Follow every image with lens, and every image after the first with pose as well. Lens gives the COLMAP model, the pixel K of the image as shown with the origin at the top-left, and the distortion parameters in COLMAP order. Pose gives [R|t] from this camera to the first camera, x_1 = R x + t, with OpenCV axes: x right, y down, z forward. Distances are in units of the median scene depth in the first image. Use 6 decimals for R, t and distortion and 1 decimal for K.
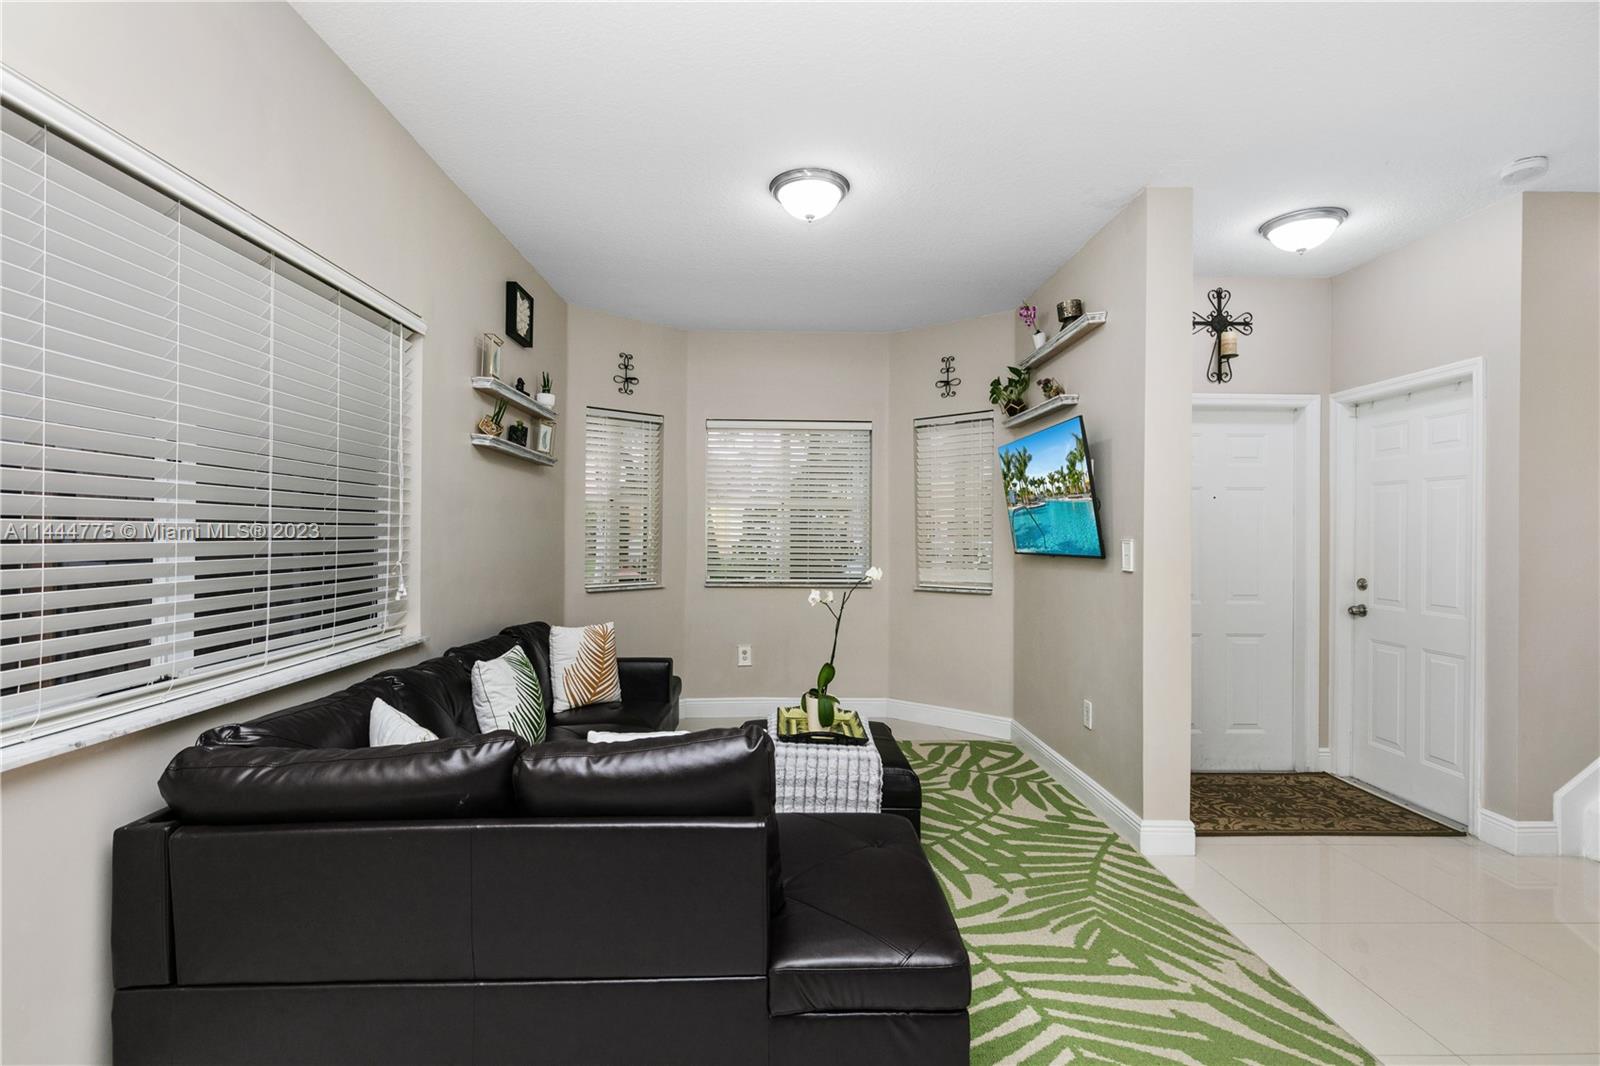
lens RADIAL K [[725.3, 0, 793.8], [0, 725.3, 530.5], [0, 0, 1]] dist [0.012646, -0.002828]
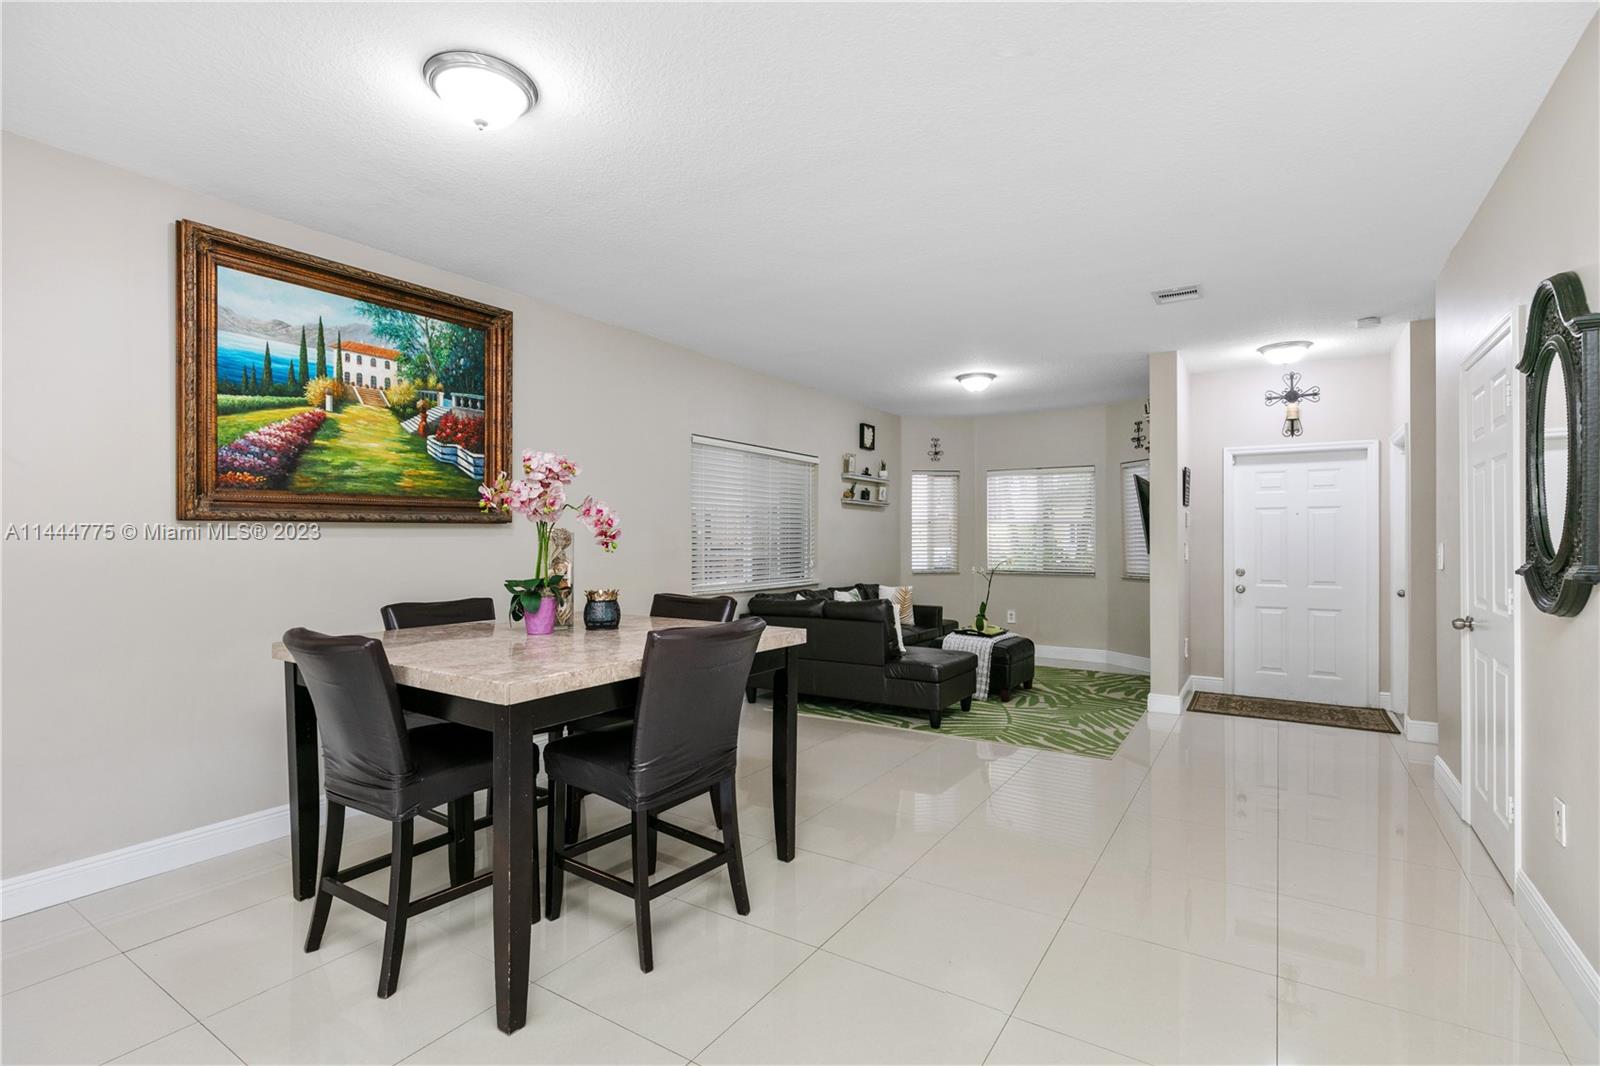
lens RADIAL K [[756.5, 0, 800.6], [0, 756.5, 534.5], [0, 0, 1]] dist [0.016095, -0.003610]
pose [[0.830425, -0.009746, -0.557045, 0.676289], [0.007323, 0.999952, -0.006578, -0.002454], [0.557082, 0.001384, 0.830457, -0.916234]]
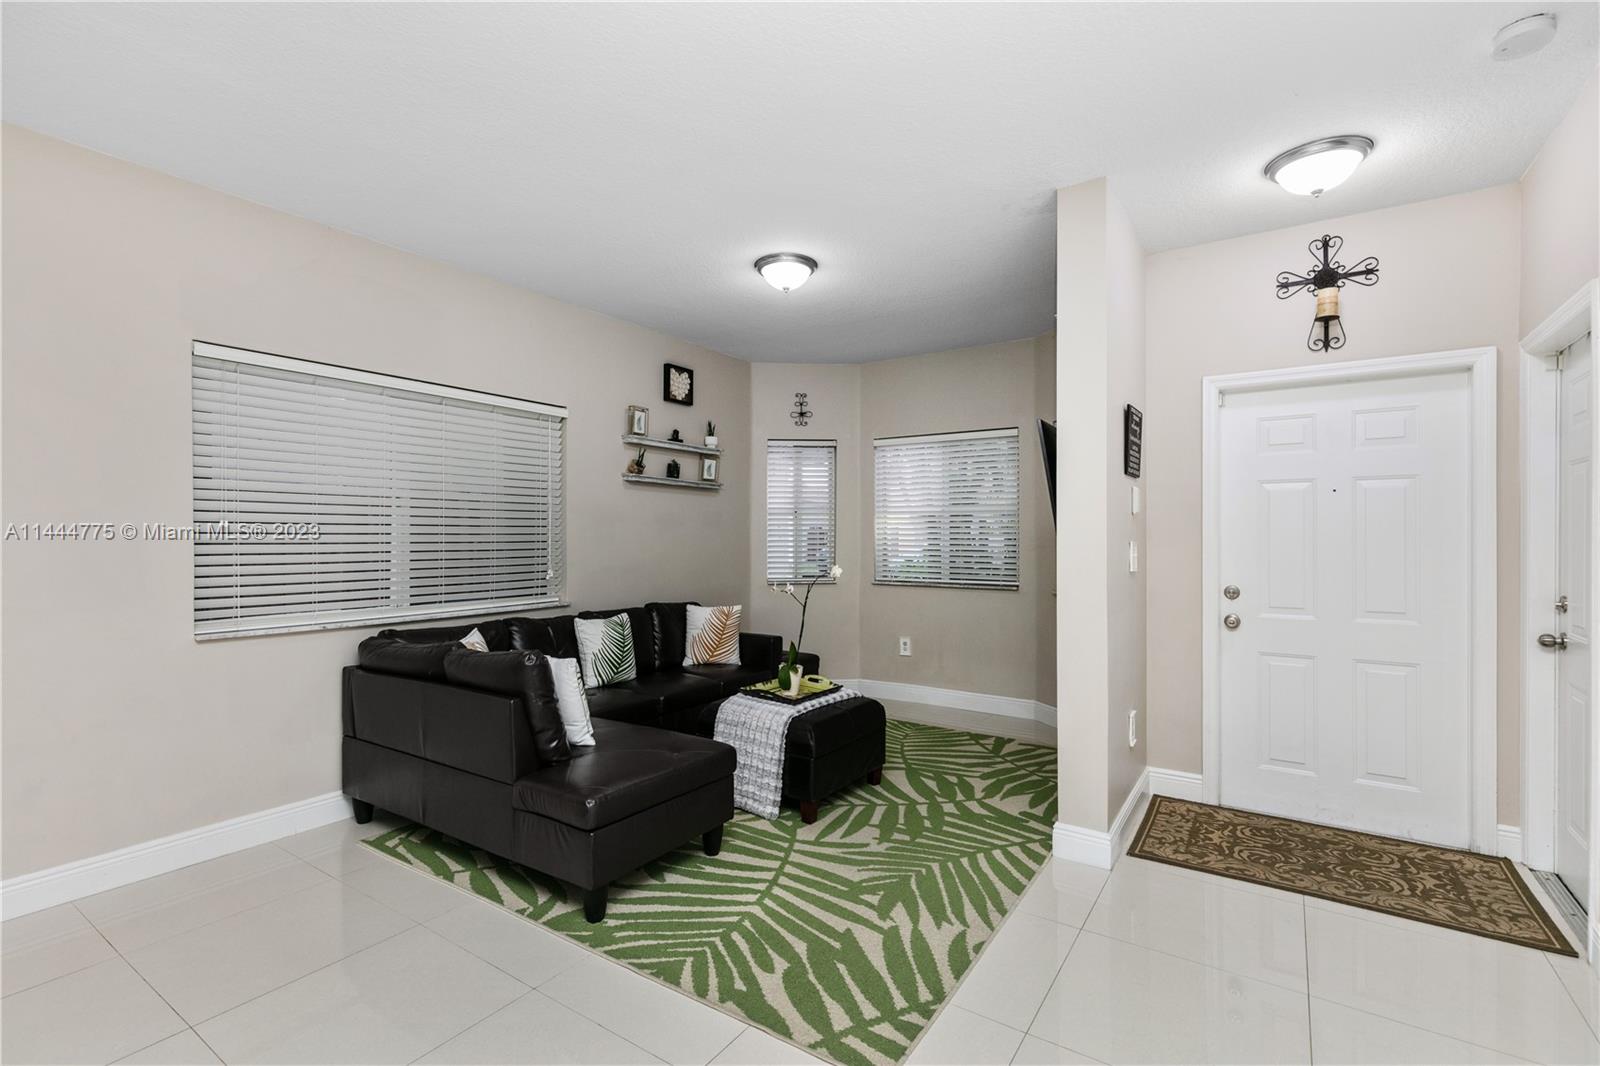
lens RADIAL K [[725.3, 0, 794.6], [0, 725.3, 534.5], [0, 0, 1]] dist [0.012646, -0.002828]
pose [[0.812269, -0.008074, -0.583228, 0.633922], [0.007258, 0.999967, -0.003734, 0.002848], [0.583238, -0.001200, 0.812300, -0.018578]]
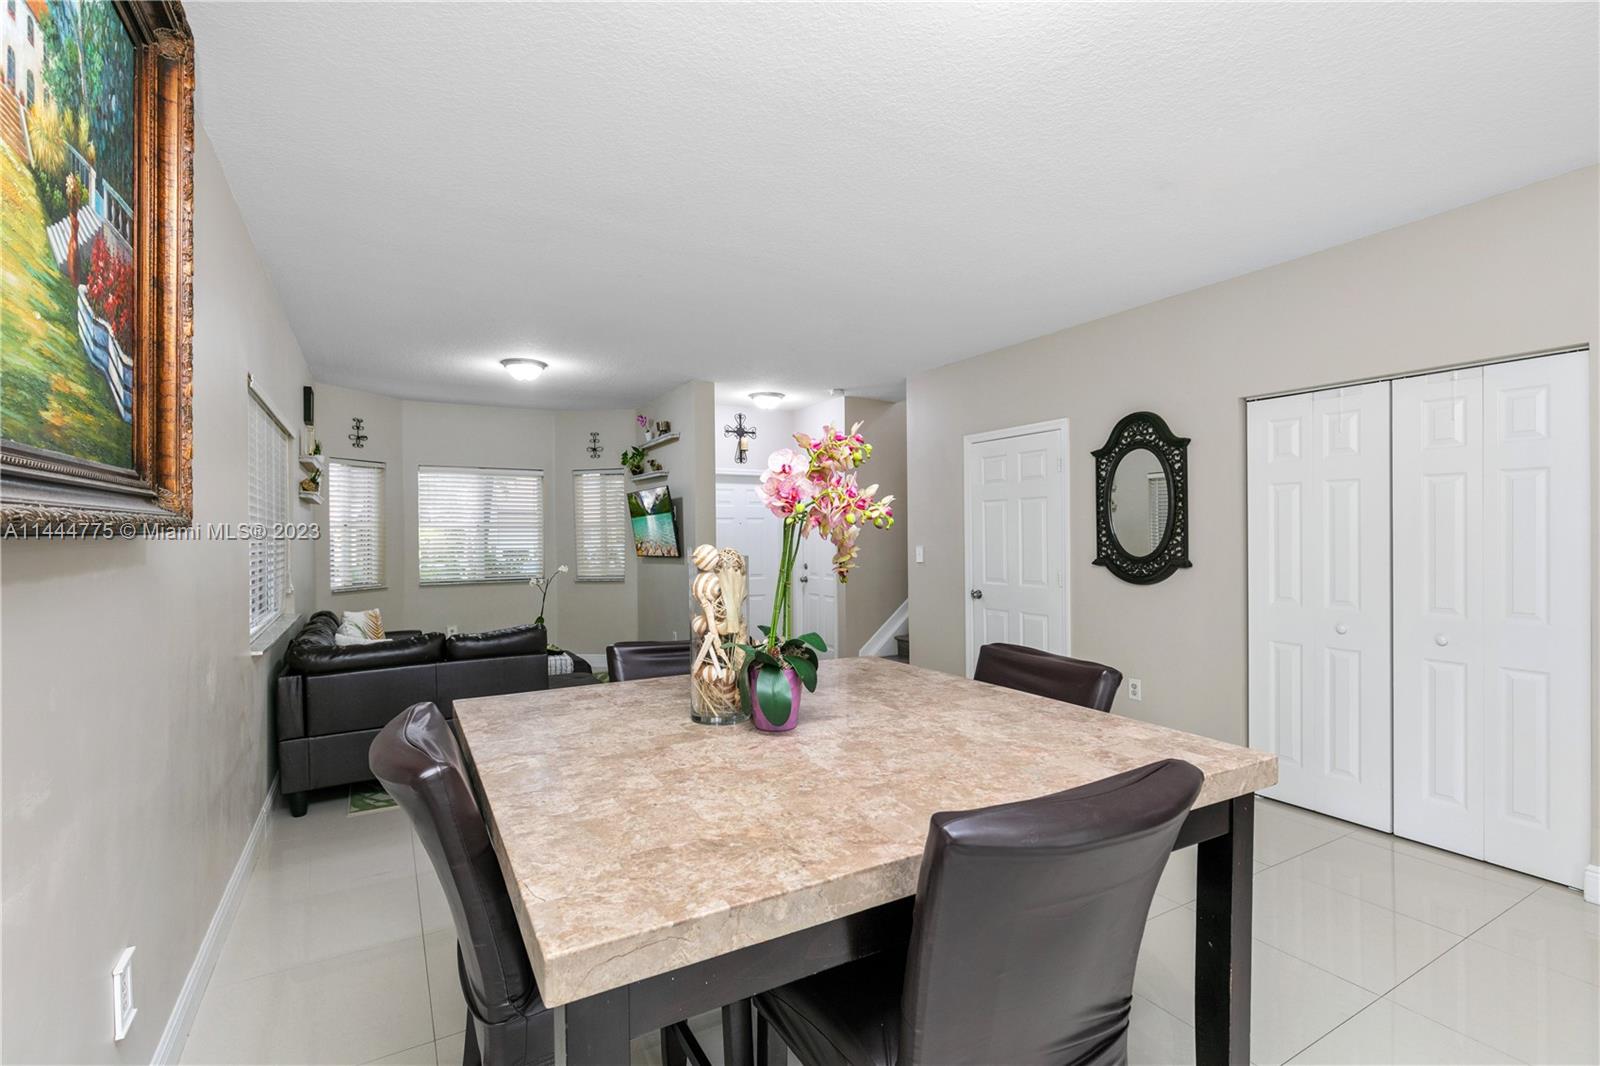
lens RADIAL K [[725.3, 0, 795.3], [0, 725.3, 536.6], [0, 0, 1]] dist [0.012646, -0.002828]
pose [[0.876652, -0.014656, 0.480902, -0.225584], [0.012302, 0.999892, 0.008046, -0.027590], [-0.480968, -0.001137, 0.876738, -0.801397]]
